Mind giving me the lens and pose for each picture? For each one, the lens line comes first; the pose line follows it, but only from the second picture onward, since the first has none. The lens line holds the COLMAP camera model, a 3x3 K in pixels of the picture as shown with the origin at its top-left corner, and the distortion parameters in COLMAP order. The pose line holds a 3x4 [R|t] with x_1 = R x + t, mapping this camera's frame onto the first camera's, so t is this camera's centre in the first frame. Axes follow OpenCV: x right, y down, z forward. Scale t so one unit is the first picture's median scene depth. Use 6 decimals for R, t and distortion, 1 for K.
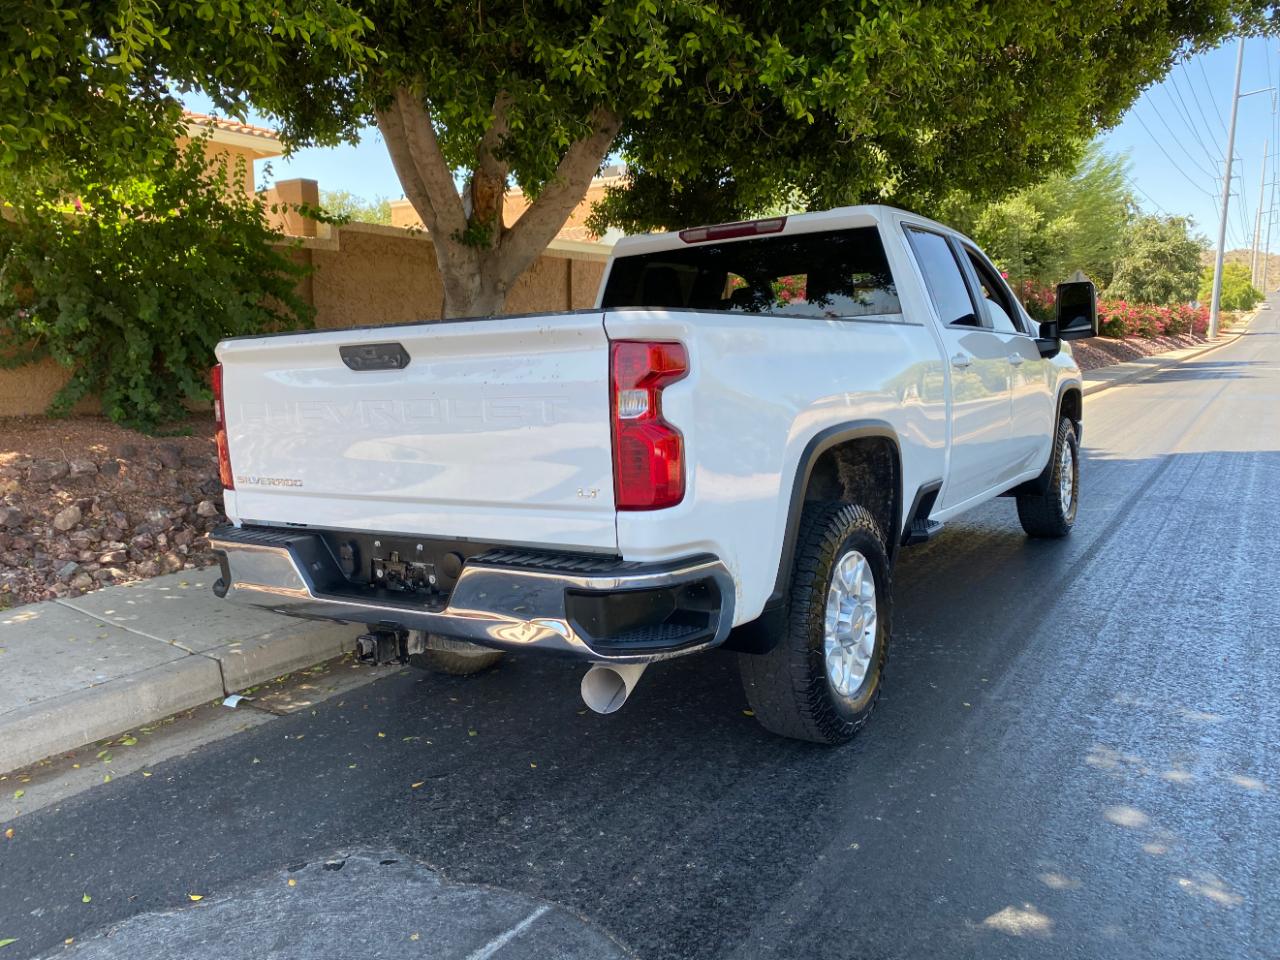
lens RADIAL K [[987.9, 0, 633.2], [0, 987.9, 480.6], [0, 0, 1]] dist [0.022553, -0.015089]
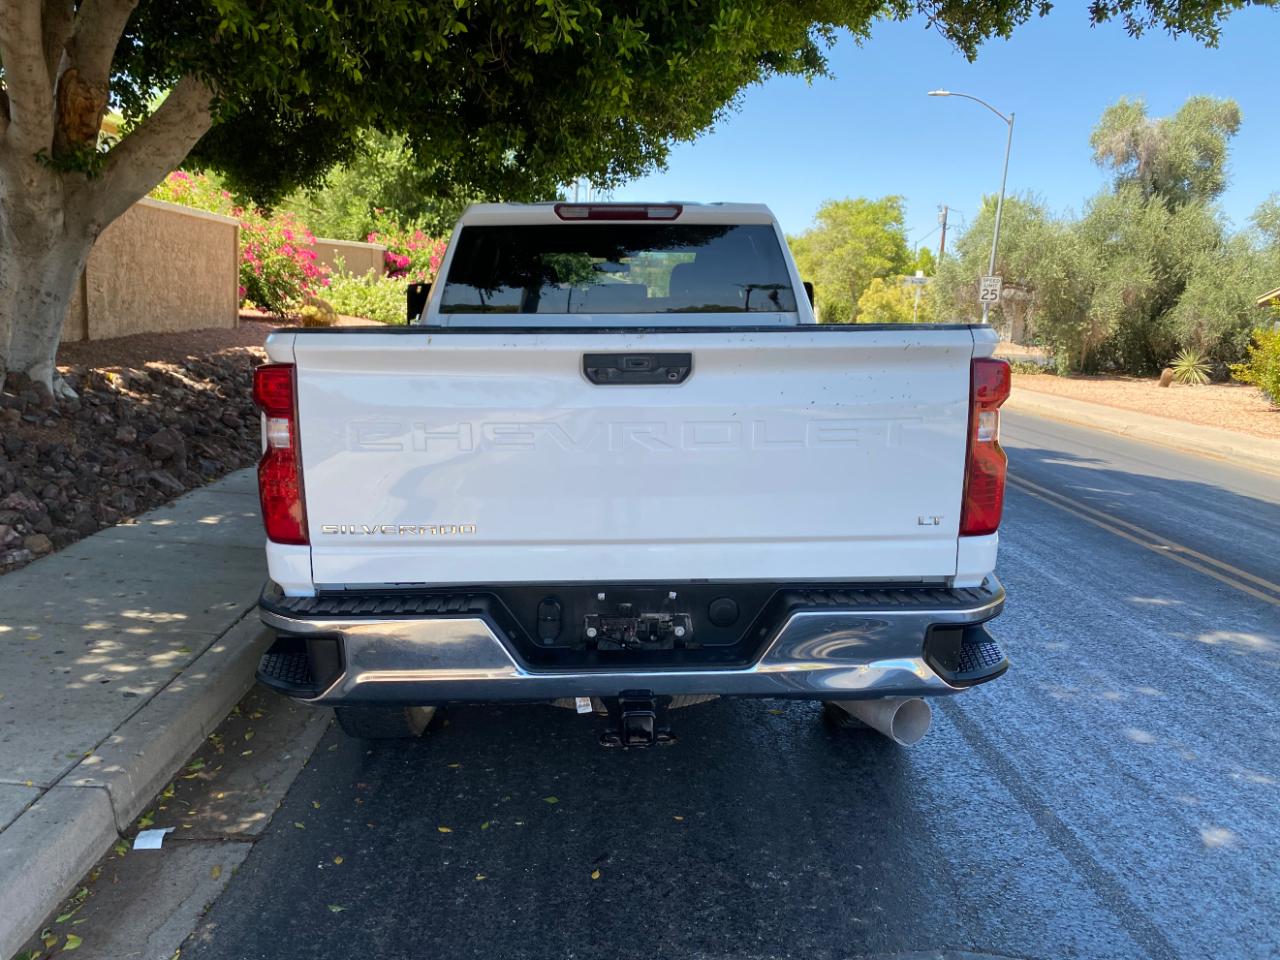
lens RADIAL K [[987.9, 0, 634.1], [0, 987.9, 485.3], [0, 0, 1]] dist [0.022553, -0.015089]
pose [[0.814962, -0.062974, 0.576083, -0.505998], [0.036418, 0.997679, 0.057541, -0.052482], [-0.578369, -0.025914, 0.815364, 0.239582]]
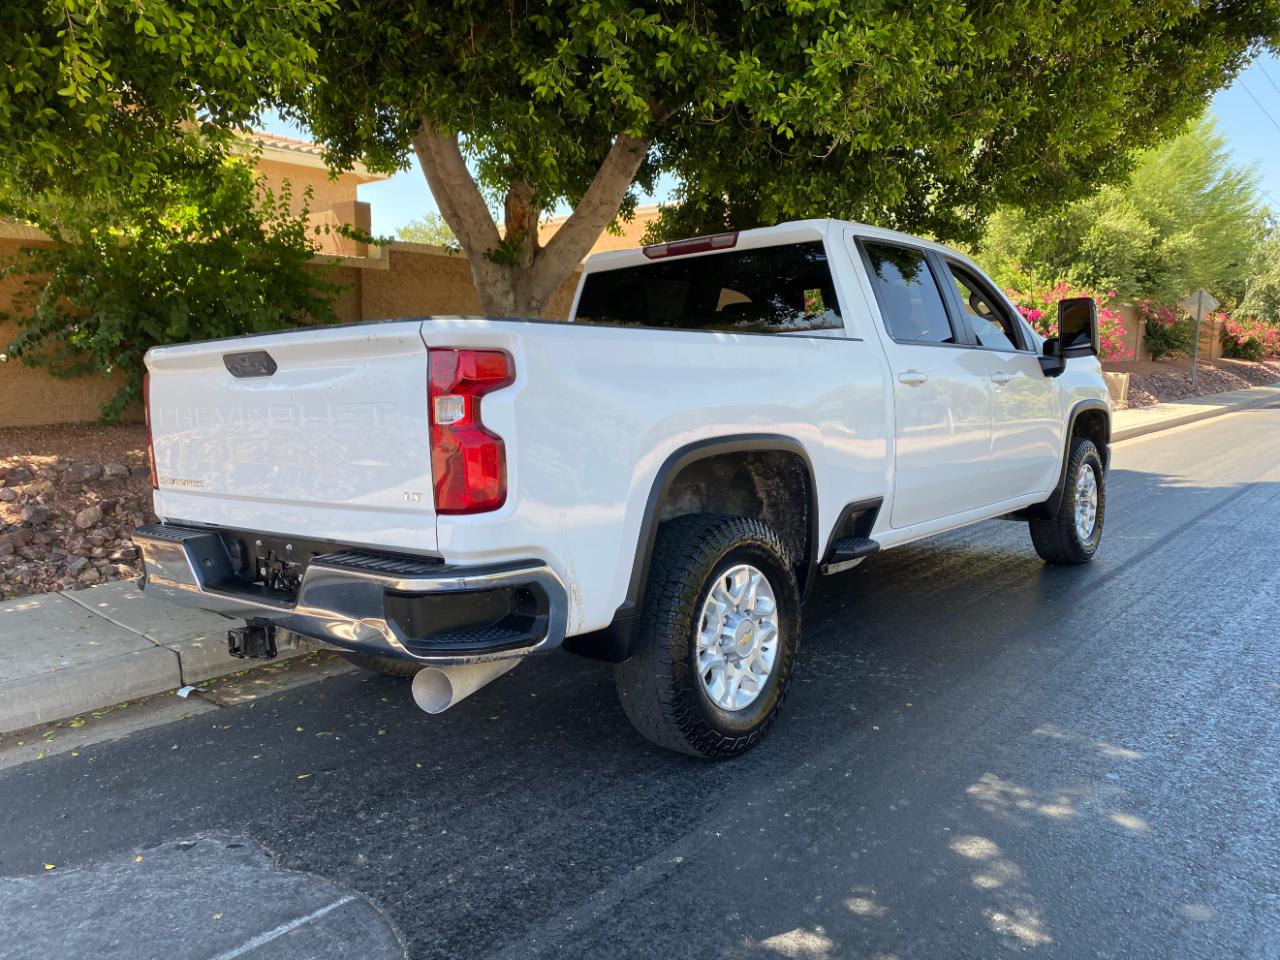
lens RADIAL K [[987.9, 0, 634.4], [0, 987.9, 481.4], [0, 0, 1]] dist [0.022553, -0.015089]
pose [[0.992888, 0.020989, -0.117186, 0.187913], [-0.023196, 0.999578, -0.017503, 0.005858], [0.116769, 0.020096, 0.992956, 0.001444]]
